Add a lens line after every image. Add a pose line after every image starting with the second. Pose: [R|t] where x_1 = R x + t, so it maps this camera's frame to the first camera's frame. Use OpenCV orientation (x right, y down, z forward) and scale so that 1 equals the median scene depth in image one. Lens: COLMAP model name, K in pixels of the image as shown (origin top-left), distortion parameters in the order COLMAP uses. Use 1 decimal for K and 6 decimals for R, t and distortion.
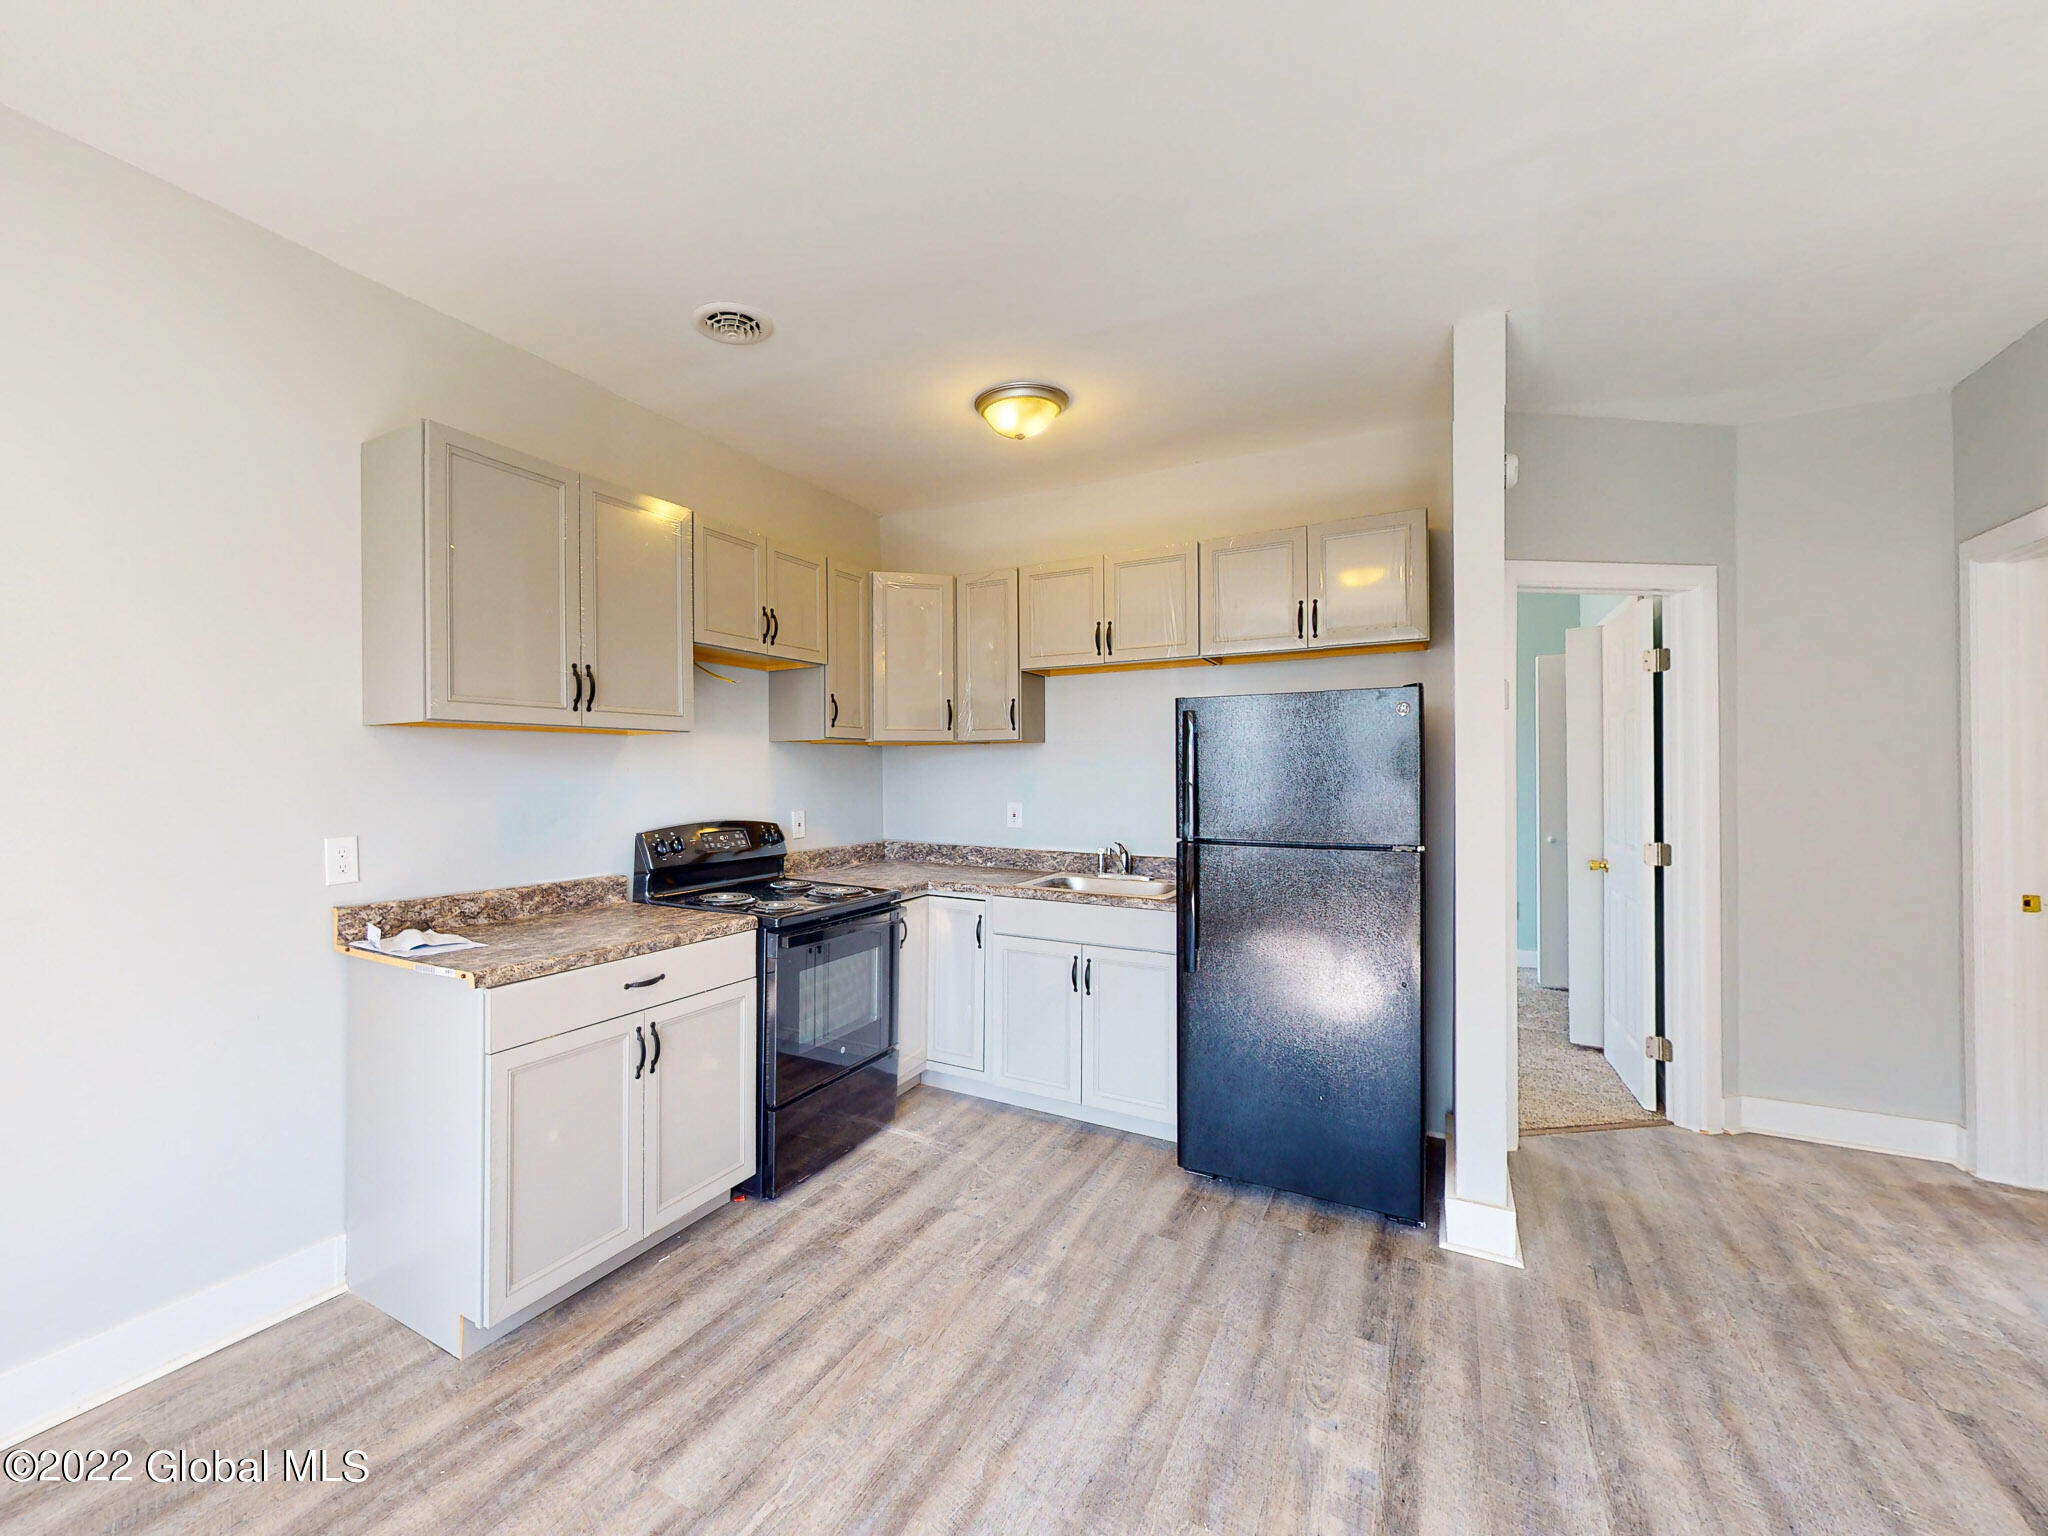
lens RADIAL K [[1067.7, 0, 906.1], [0, 1067.7, 770.7], [0, 0, 1]] dist [-0.001764, 0.000151]
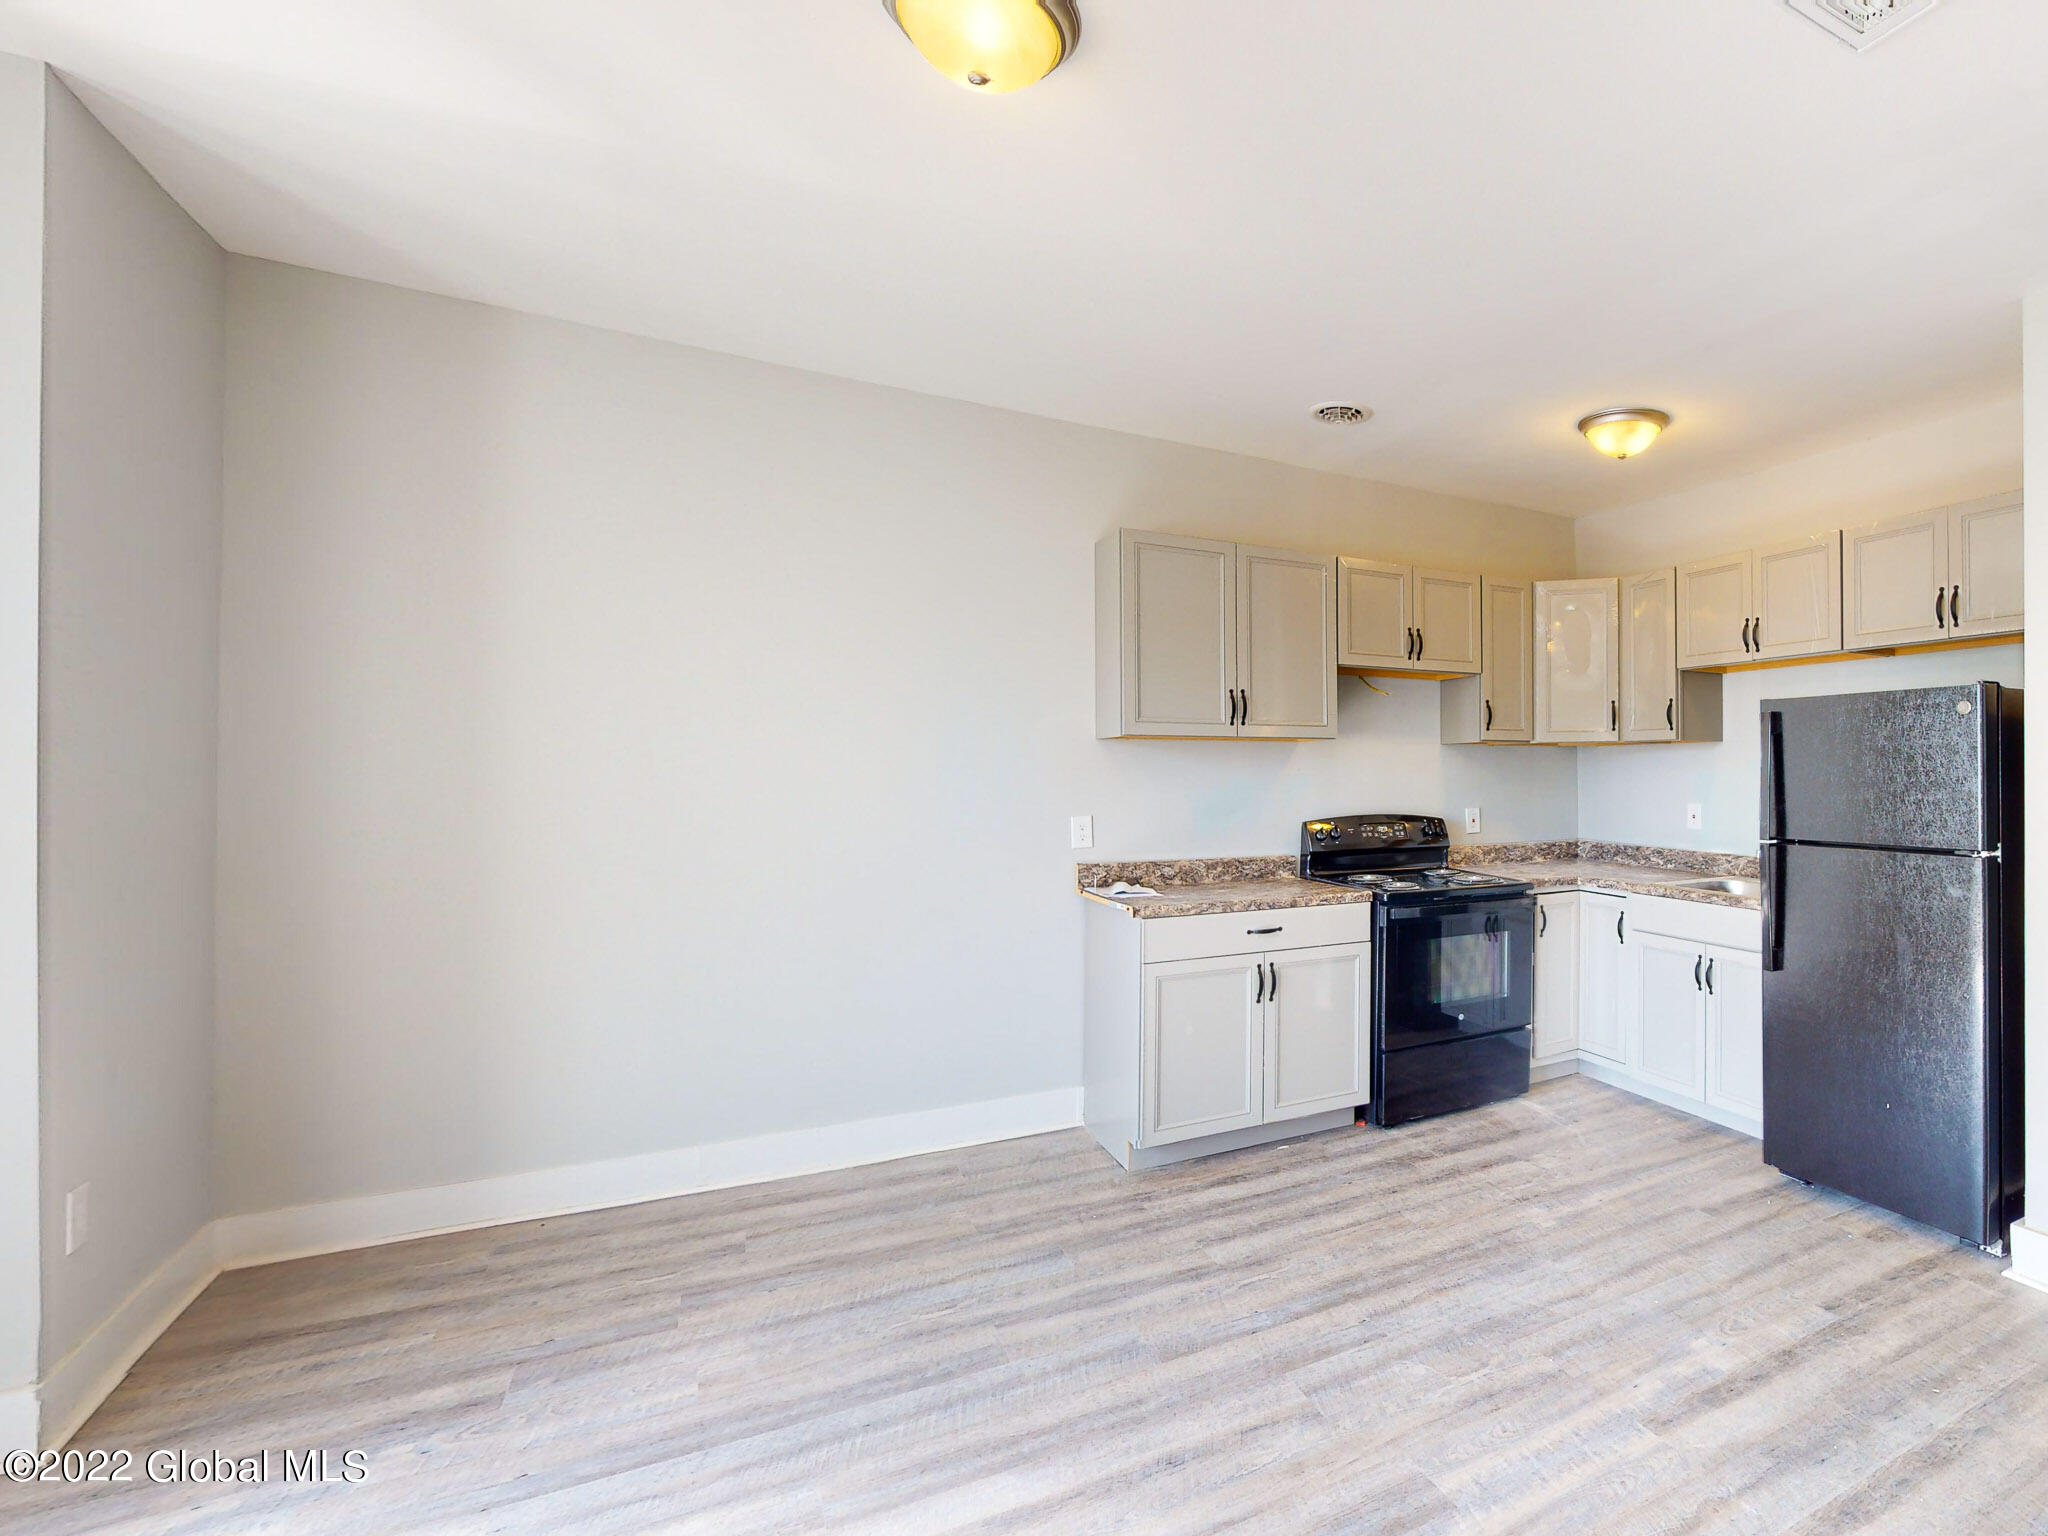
lens RADIAL K [[1614.6, 0, 1143.8], [0, 1614.6, 762.5], [0, 0, 1]] dist [-0.005586, -0.000636]
pose [[0.786486, -0.002267, -0.617605, 0.779809], [-0.000728, 0.999989, -0.004598, -0.000836], [0.617608, 0.004066, 0.786475, -0.592482]]
